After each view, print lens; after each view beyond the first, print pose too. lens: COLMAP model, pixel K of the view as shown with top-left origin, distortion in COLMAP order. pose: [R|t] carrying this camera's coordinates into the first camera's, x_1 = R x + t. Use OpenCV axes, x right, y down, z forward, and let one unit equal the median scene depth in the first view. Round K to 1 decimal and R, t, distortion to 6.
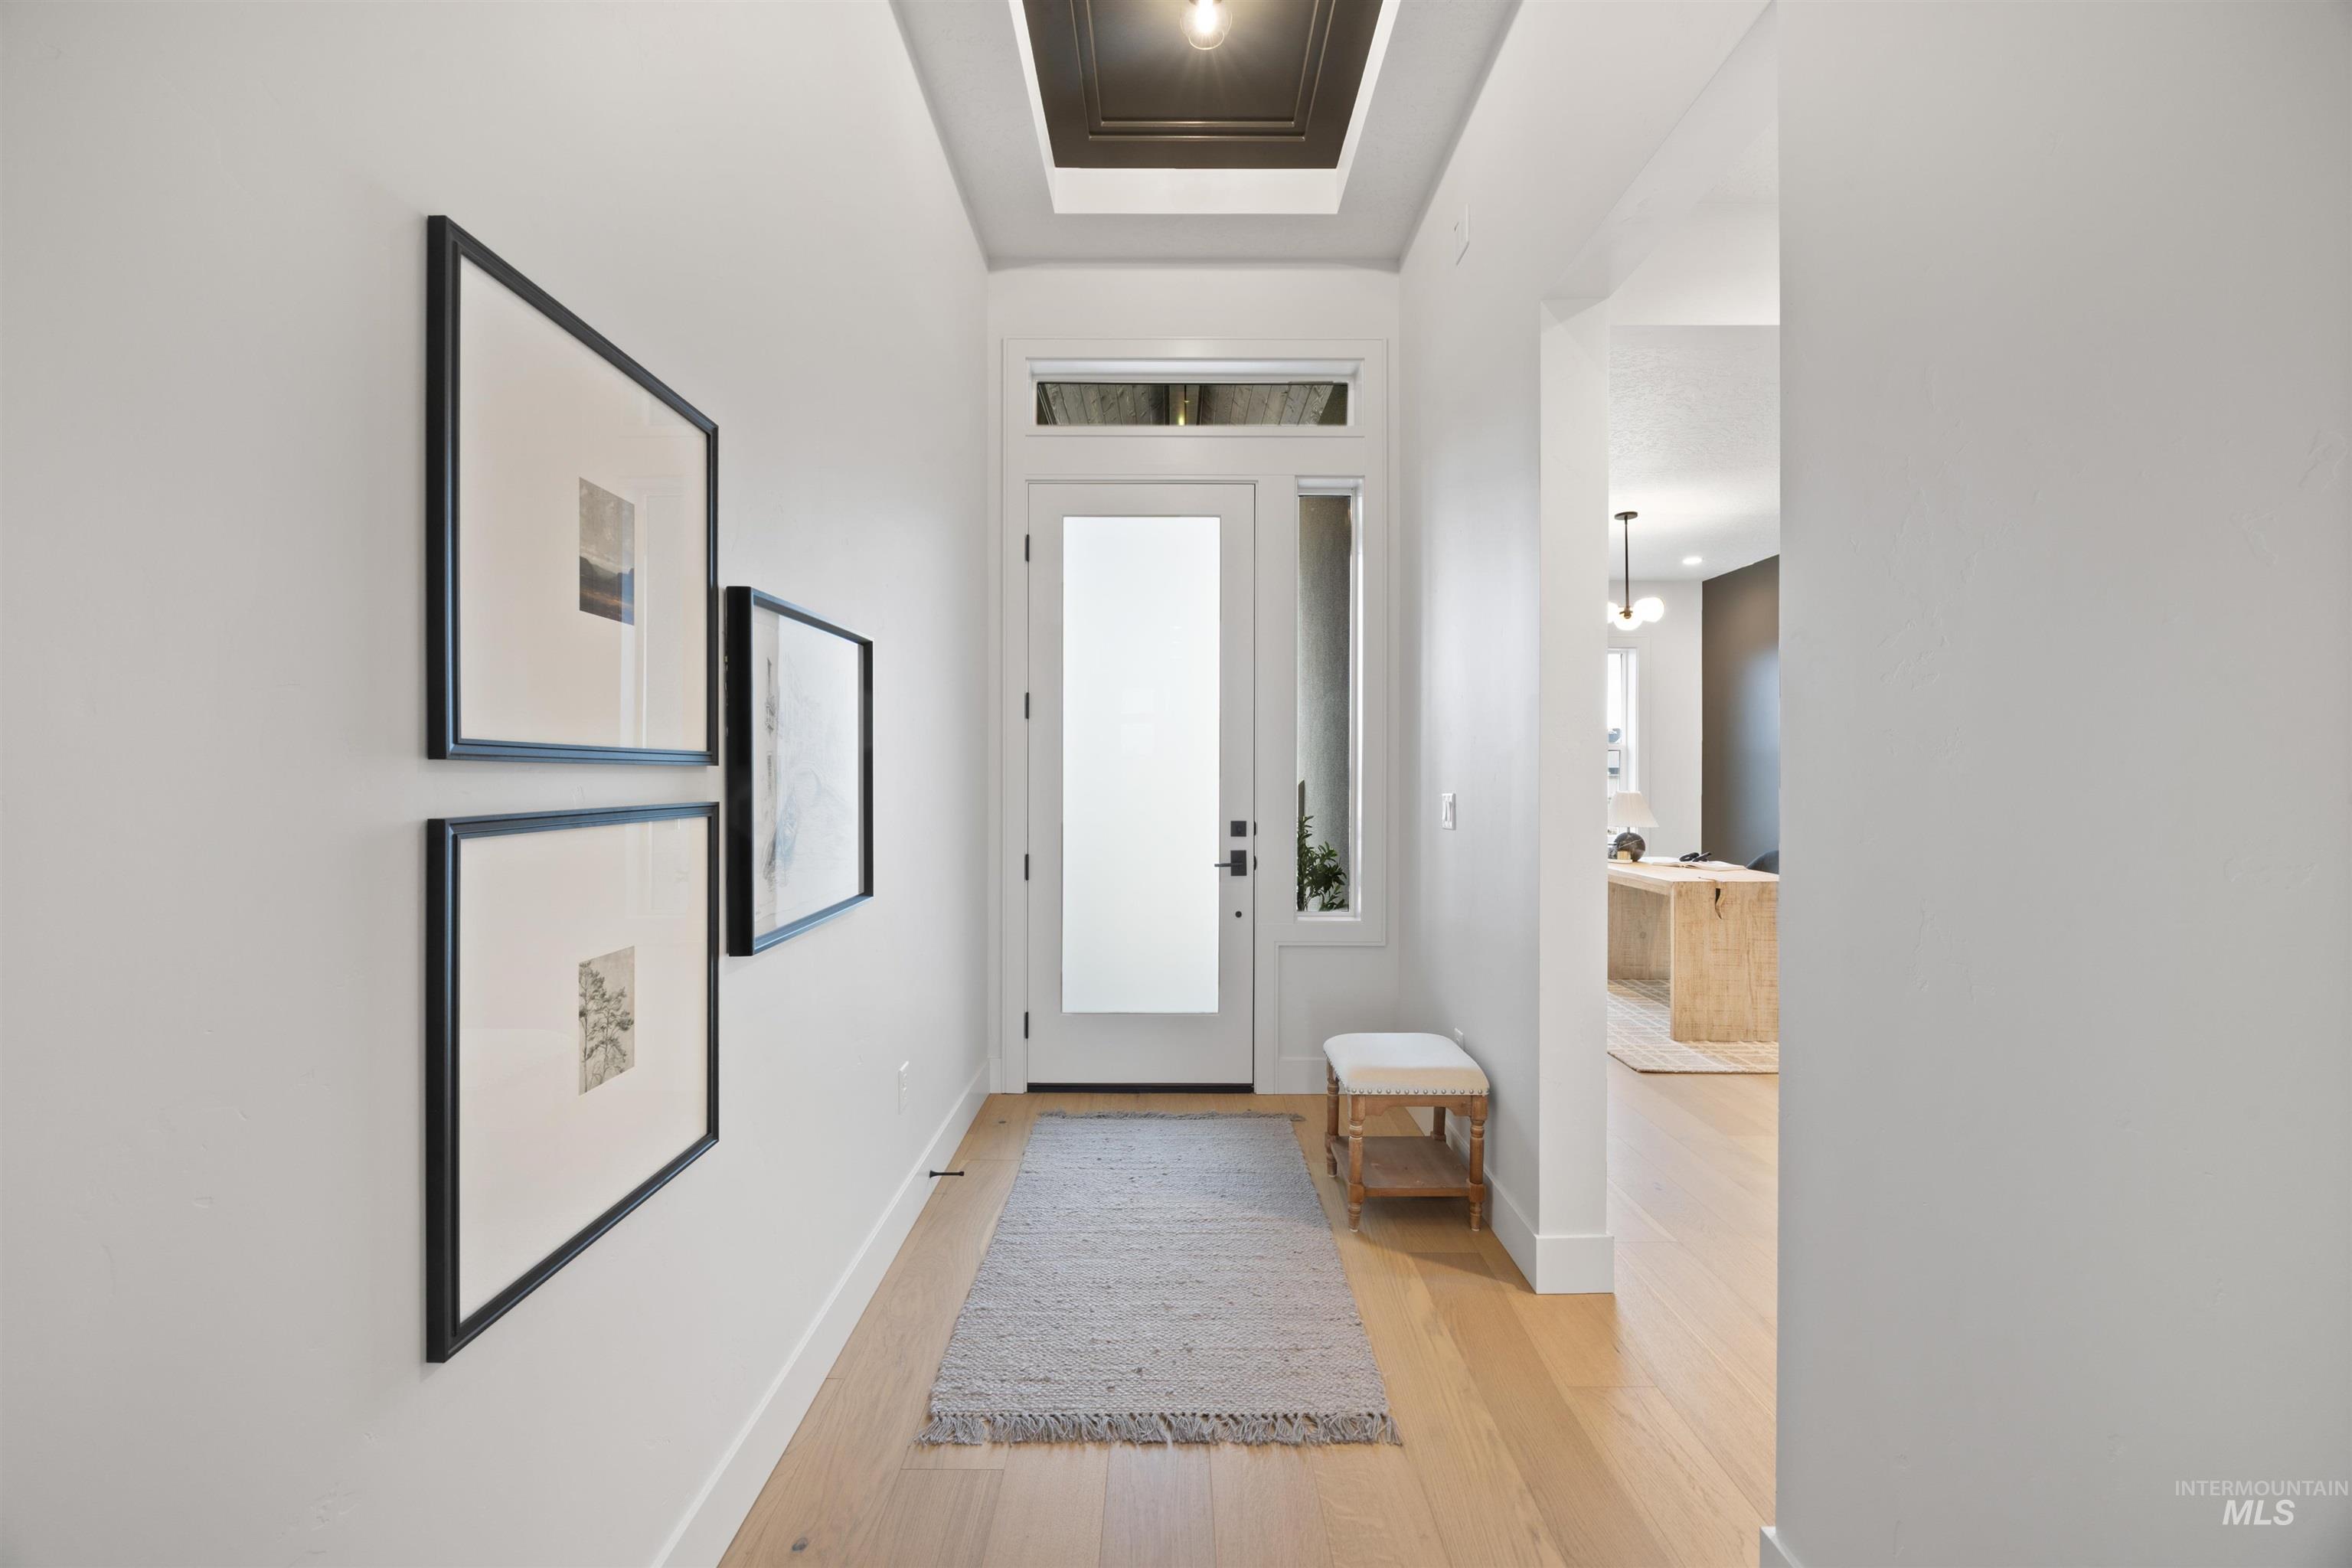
lens RADIAL K [[898.4, 0, 1178.0], [0, 898.4, 777.7], [0, 0, 1]] dist [-0.001097, 0.000236]
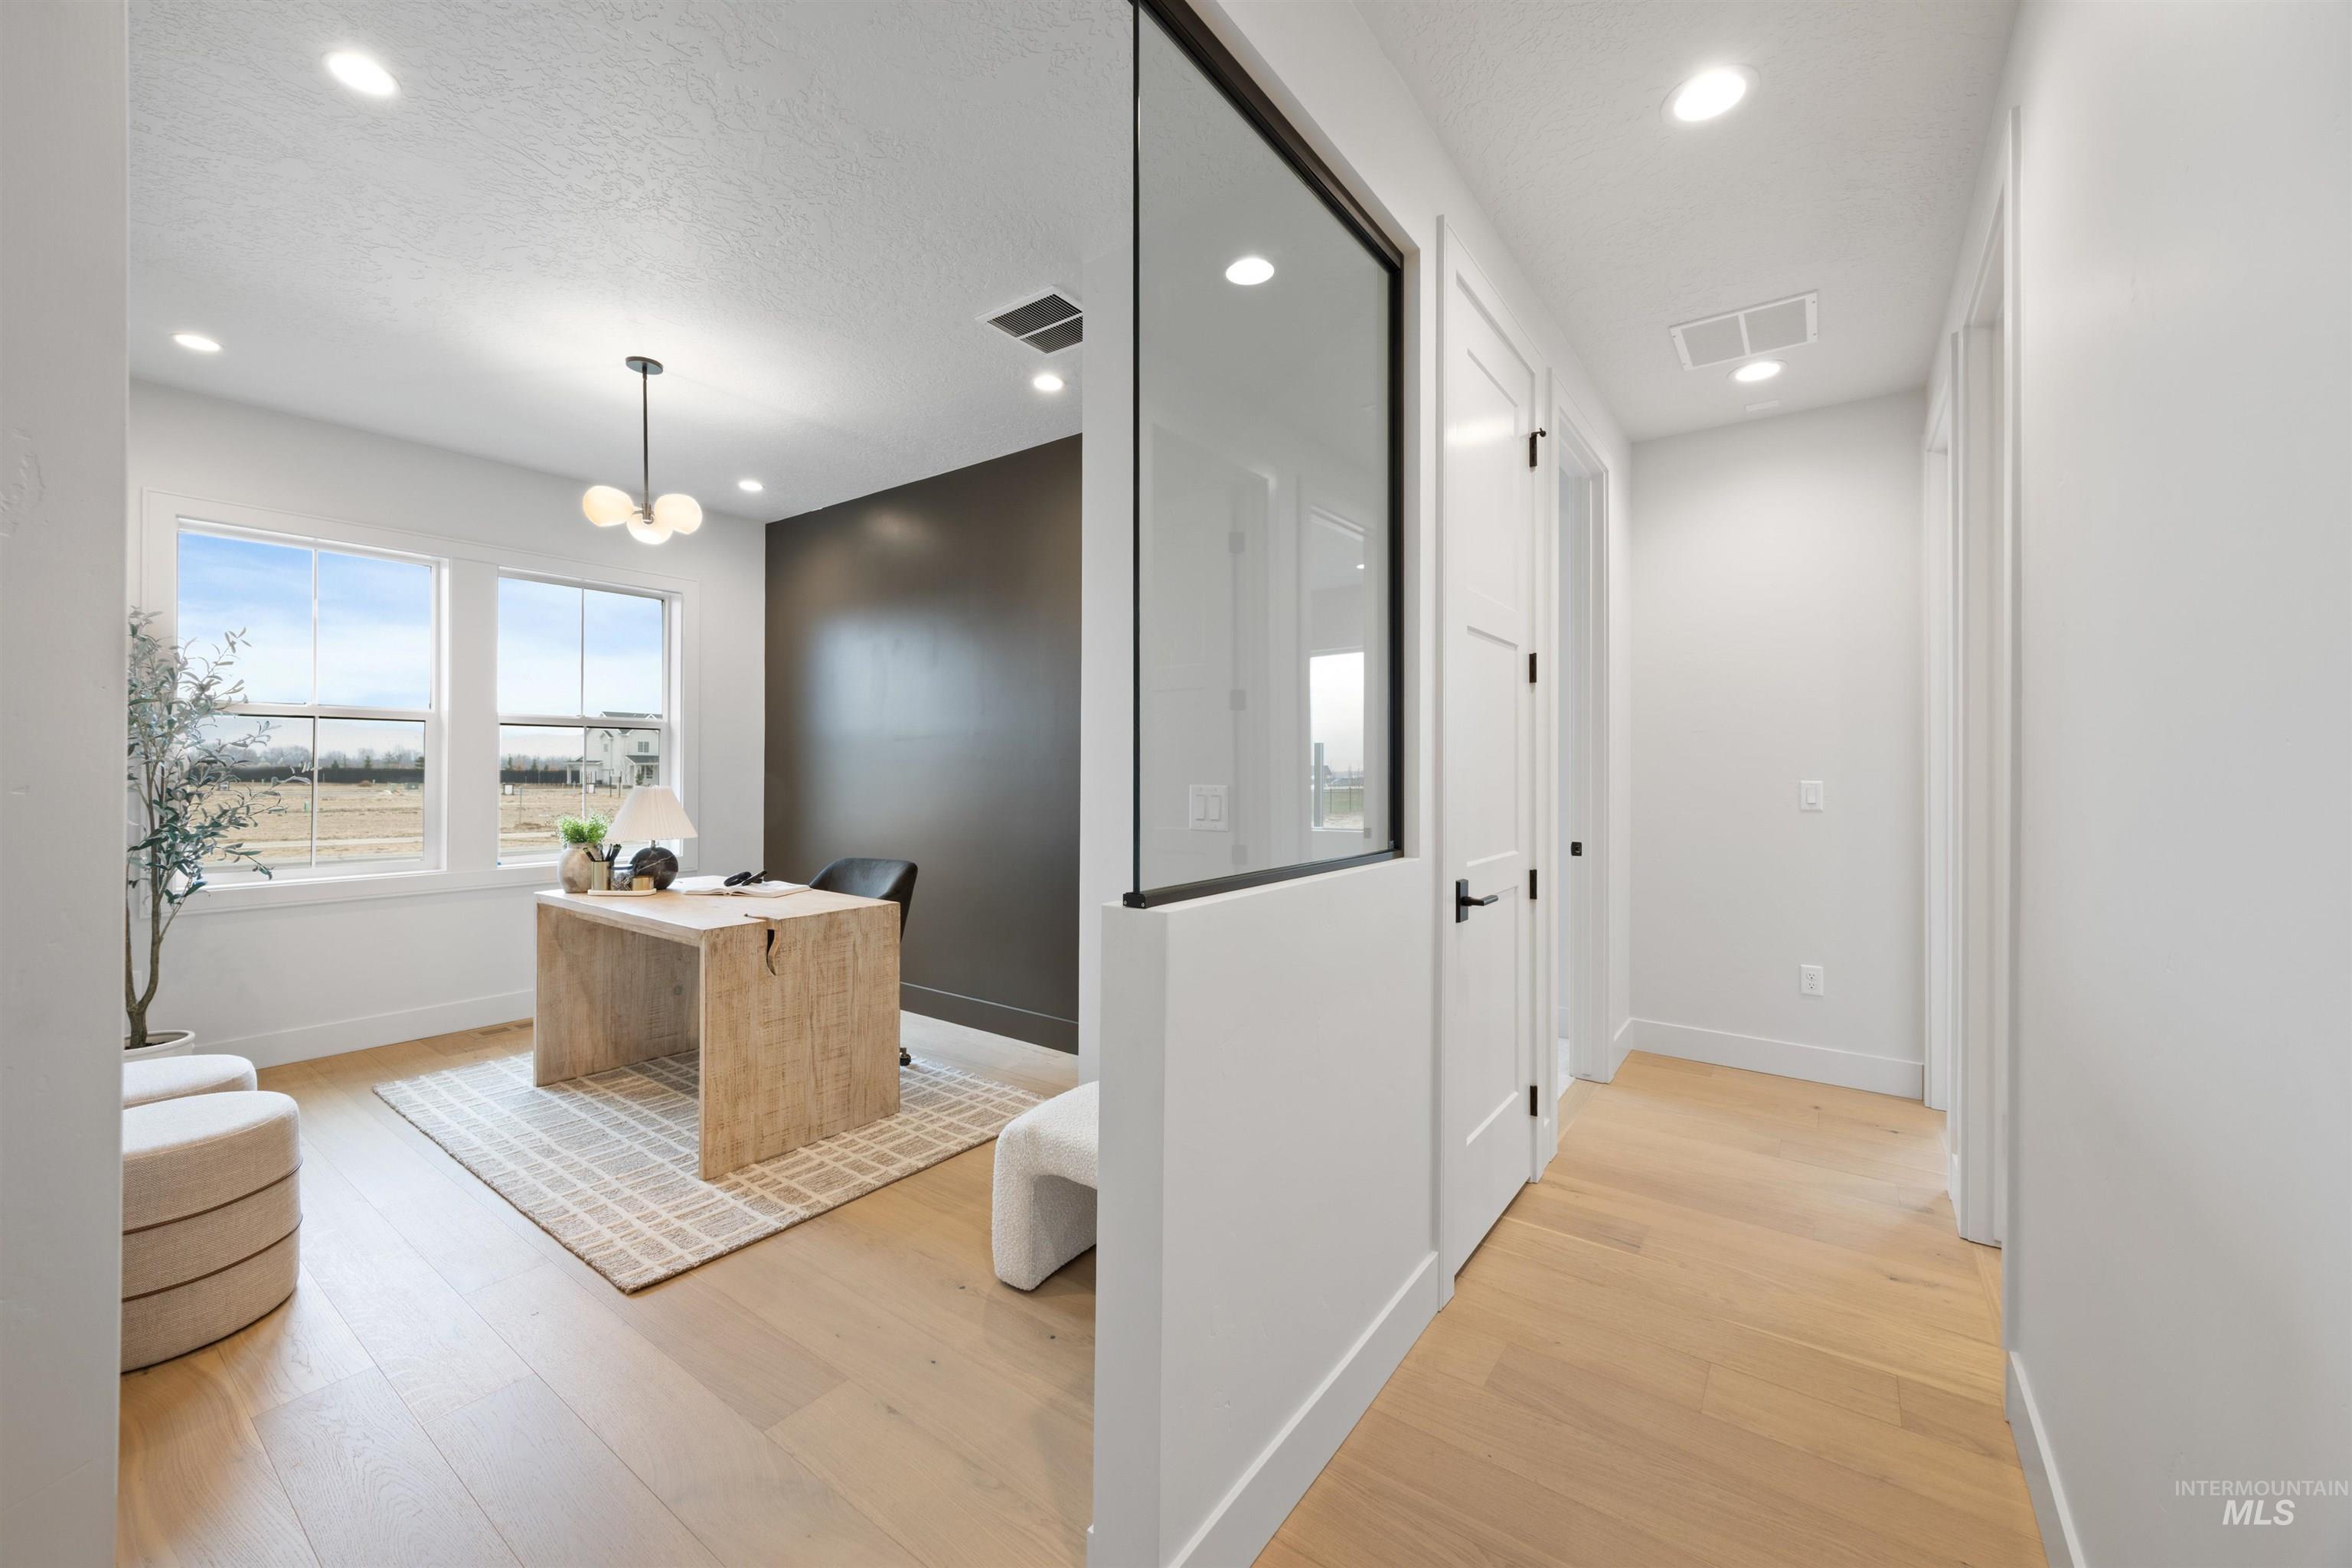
lens RADIAL K [[898.4, 0, 1168.5], [0, 898.4, 767.8], [0, 0, 1]] dist [-0.001097, 0.000236]
pose [[0.593564, 0.001483, 0.804785, 0.235757], [-0.002450, 0.999997, -0.000035, 0.000221], [-0.804783, -0.001951, 0.593566, 0.359535]]
